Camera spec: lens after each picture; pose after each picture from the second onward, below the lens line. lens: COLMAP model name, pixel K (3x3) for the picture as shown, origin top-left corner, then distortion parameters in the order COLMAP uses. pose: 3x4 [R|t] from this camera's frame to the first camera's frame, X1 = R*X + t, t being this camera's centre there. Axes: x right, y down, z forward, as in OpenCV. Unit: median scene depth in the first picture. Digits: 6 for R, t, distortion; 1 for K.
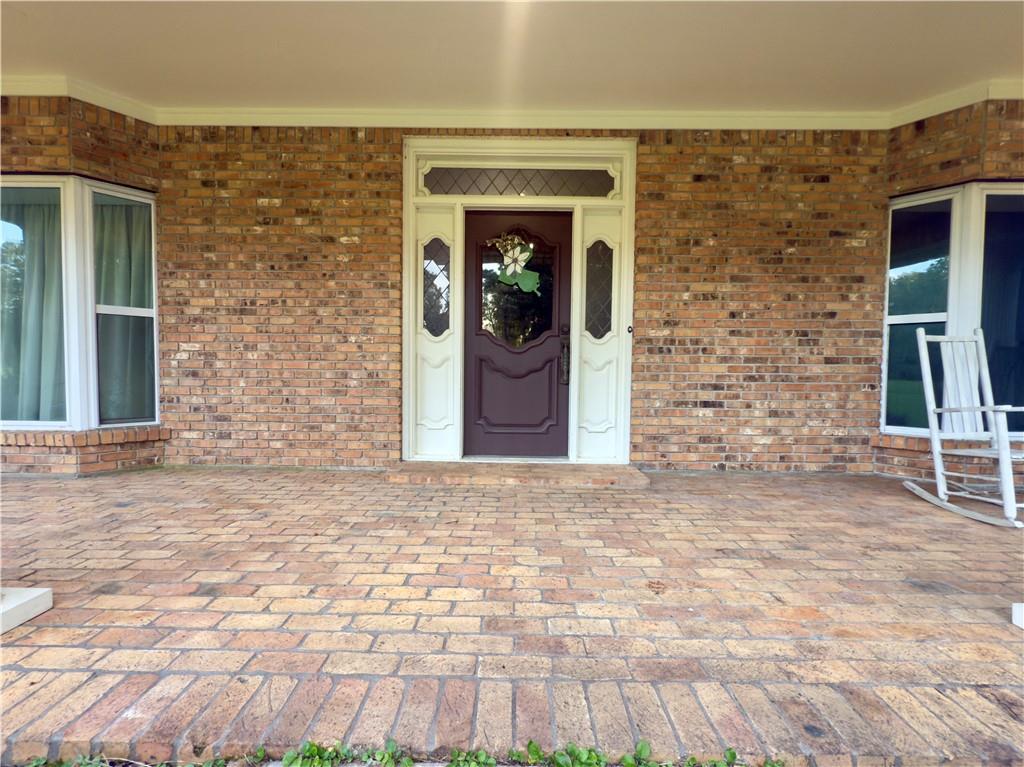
lens RADIAL K [[412.2, 0, 517.9], [0, 412.2, 384.6], [0, 0, 1]] dist [-0.006073, 0.000723]
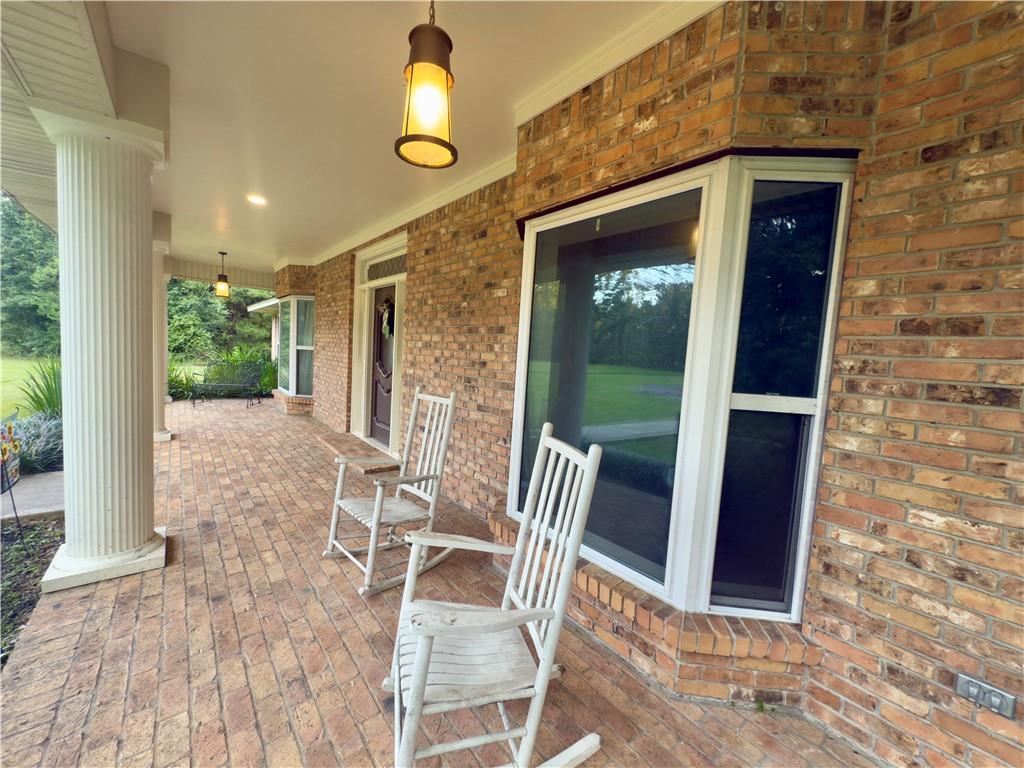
lens RADIAL K [[412.2, 0, 522.4], [0, 412.2, 382.7], [0, 0, 1]] dist [-0.006073, 0.000723]
pose [[0.648761, 0.084072, -0.756334, 1.620833], [-0.073204, 0.996164, 0.047939, -0.181706], [0.757463, 0.024265, 0.652427, 0.402045]]
